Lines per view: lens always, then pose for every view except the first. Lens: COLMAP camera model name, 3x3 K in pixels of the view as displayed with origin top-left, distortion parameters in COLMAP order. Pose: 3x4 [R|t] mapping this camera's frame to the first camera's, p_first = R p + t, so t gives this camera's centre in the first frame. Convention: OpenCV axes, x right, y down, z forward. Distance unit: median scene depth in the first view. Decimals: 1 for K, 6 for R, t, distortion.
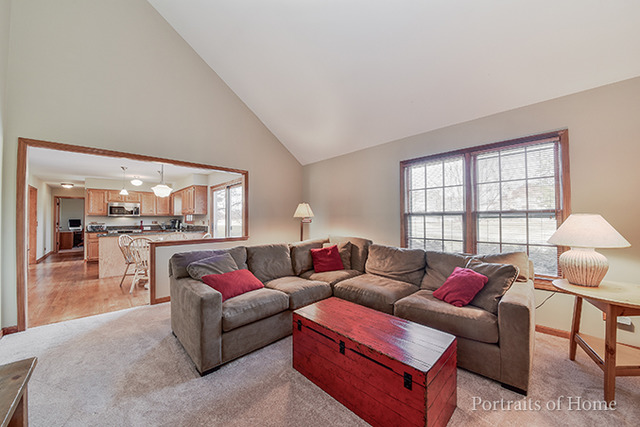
lens RADIAL K [[231.7, 0, 321.7], [0, 231.7, 216.9], [0, 0, 1]] dist [0.000910, -0.001141]
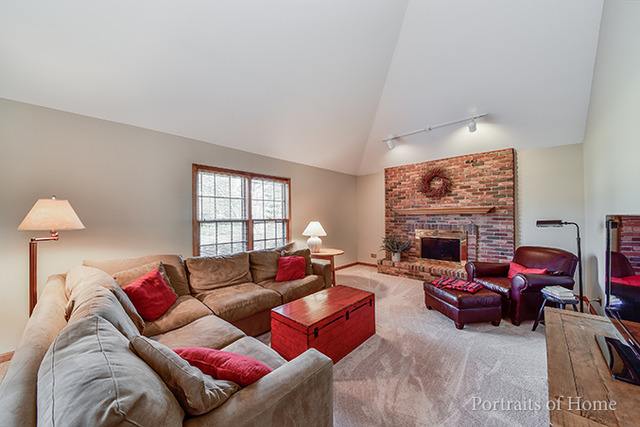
lens RADIAL K [[231.7, 0, 320.0], [0, 231.7, 216.4], [0, 0, 1]] dist [0.000910, -0.001141]
pose [[-0.071960, 0.009451, 0.997363, -0.705296], [-0.006614, 0.999929, -0.009952, -0.028421], [-0.997386, -0.007313, -0.071893, 0.653357]]
